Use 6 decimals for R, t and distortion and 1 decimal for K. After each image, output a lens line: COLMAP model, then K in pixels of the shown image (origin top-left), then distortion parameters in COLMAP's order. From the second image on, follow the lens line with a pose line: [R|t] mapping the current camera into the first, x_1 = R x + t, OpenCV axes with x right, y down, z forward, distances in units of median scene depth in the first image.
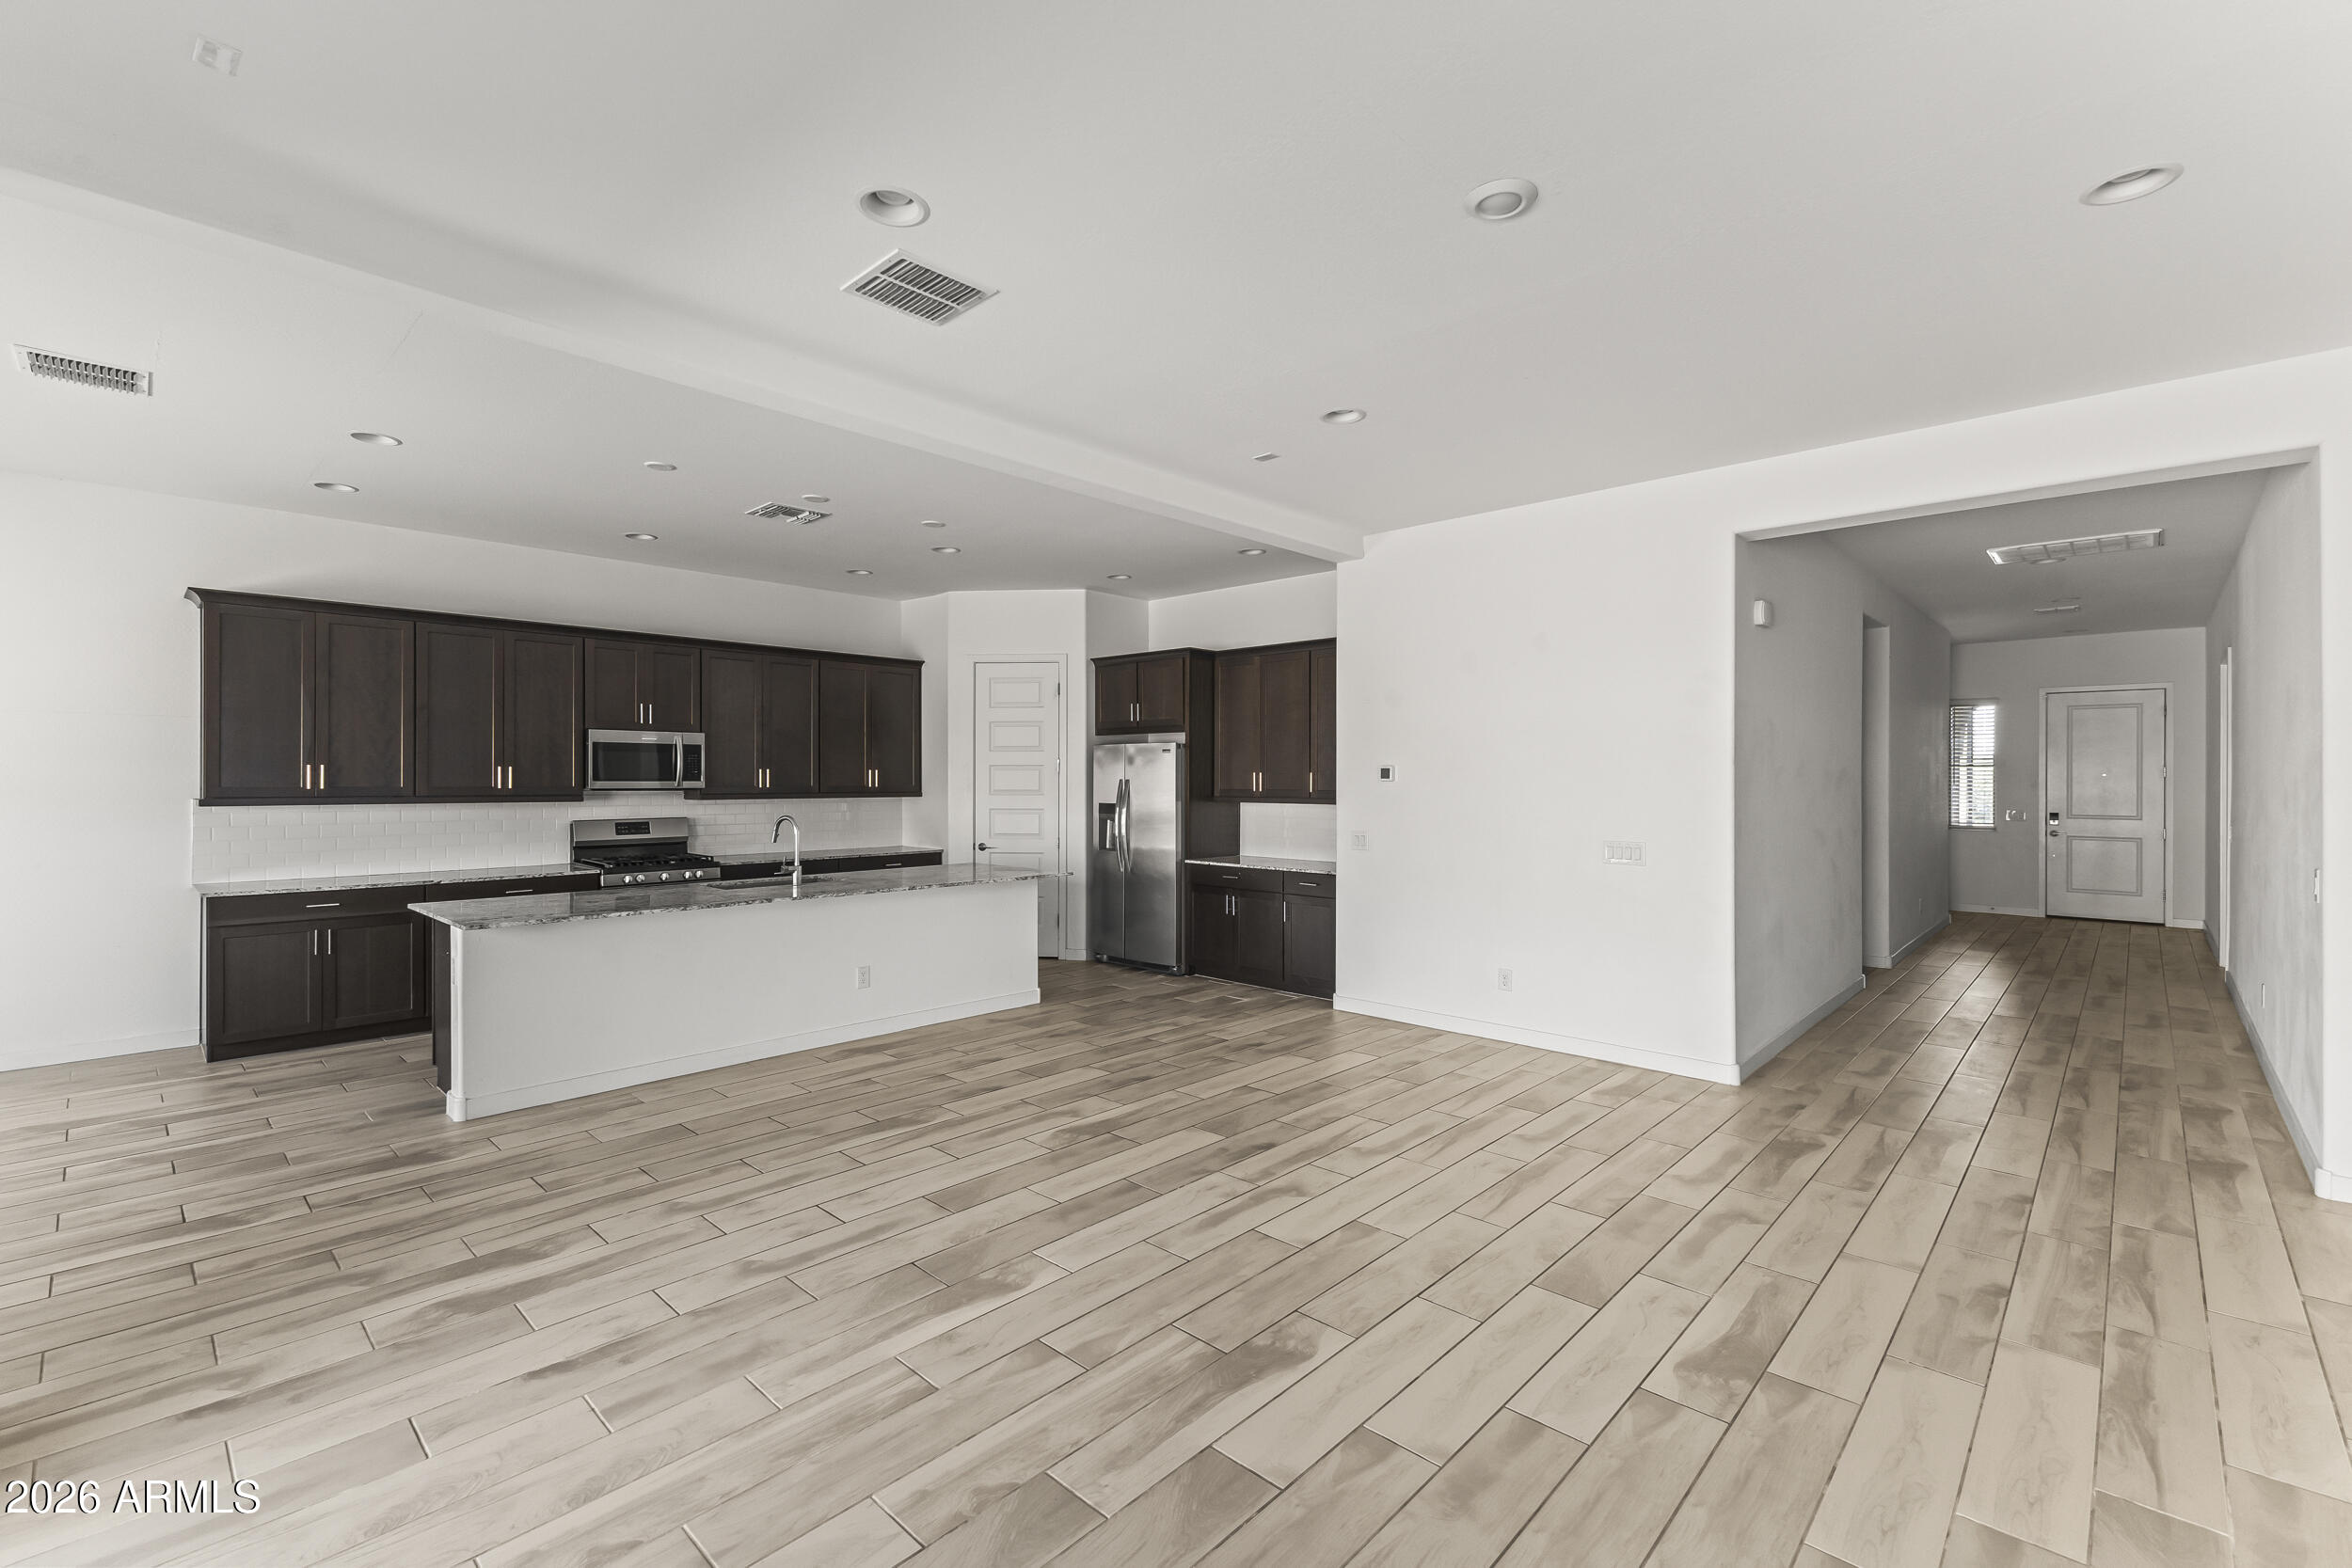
lens RADIAL K [[1009.7, 0, 1158.5], [0, 1009.7, 778.8], [0, 0, 1]] dist [0.008151, -0.001077]
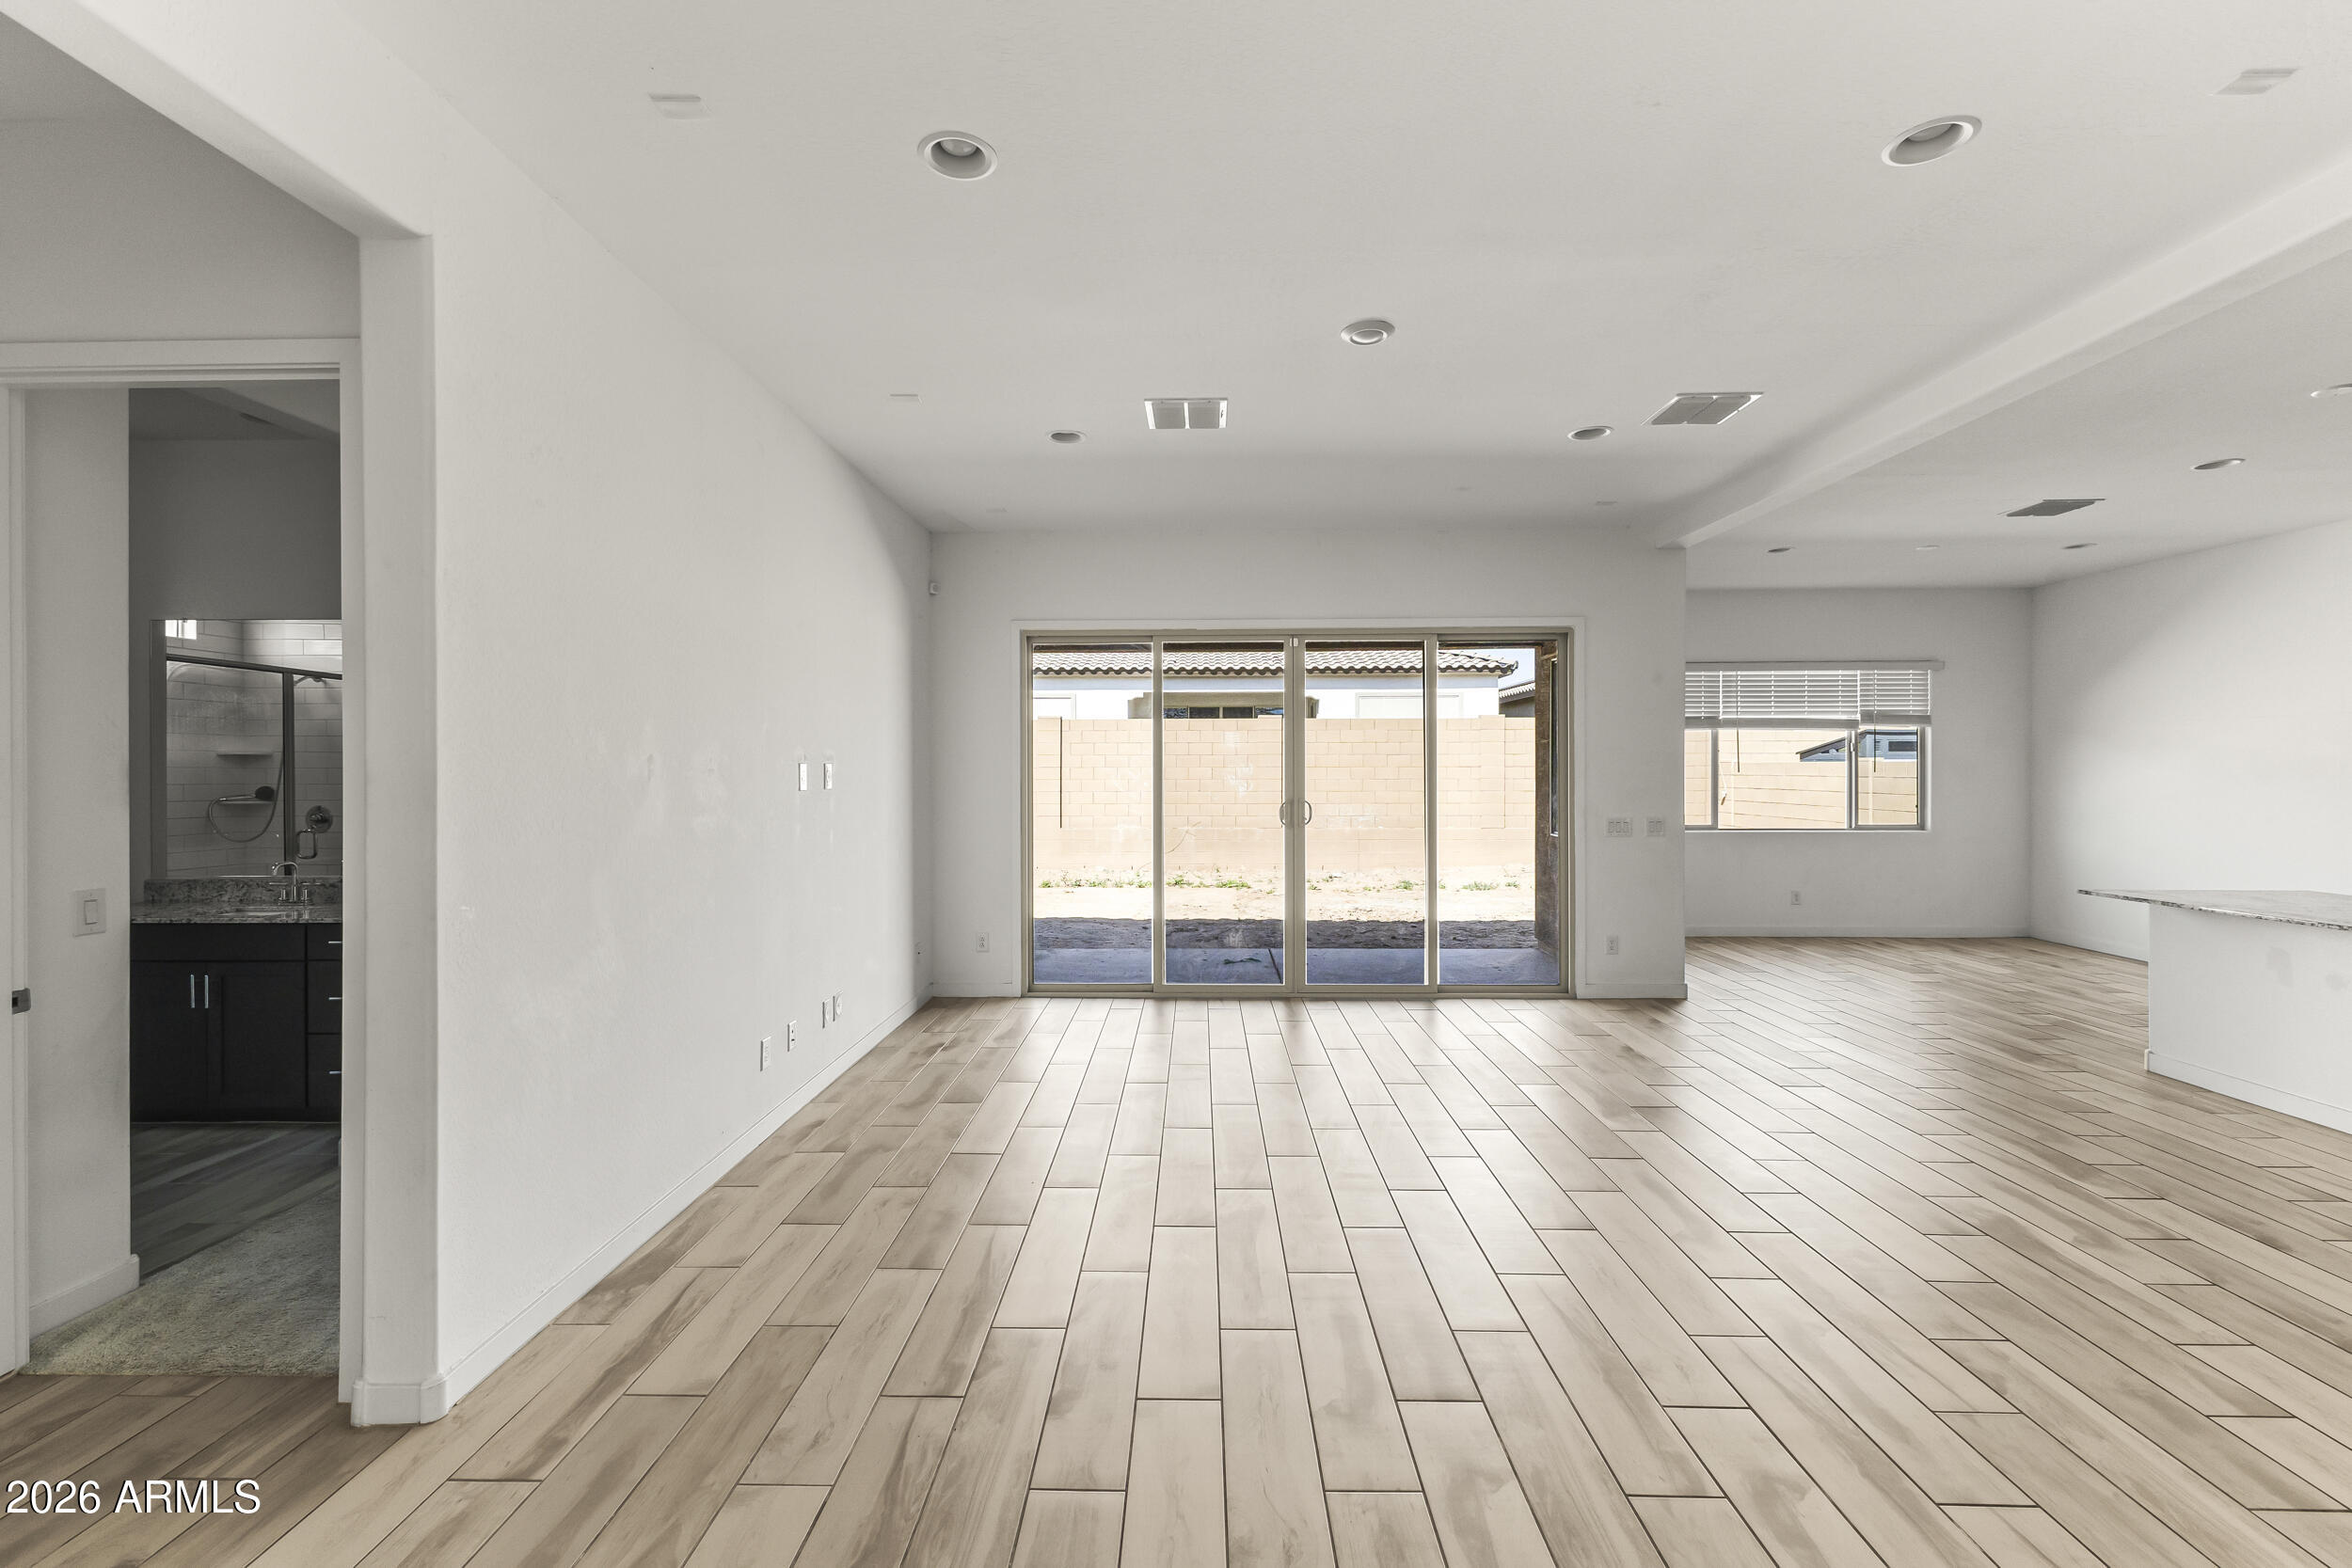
lens RADIAL K [[1009.7, 0, 1168.5], [0, 1009.7, 777.1], [0, 0, 1]] dist [0.008151, -0.001077]
pose [[-0.743700, 0.004687, -0.668497, 0.873915], [0.003109, 0.999989, 0.003553, 0.005287], [0.668506, 0.000564, -0.743706, 1.114871]]
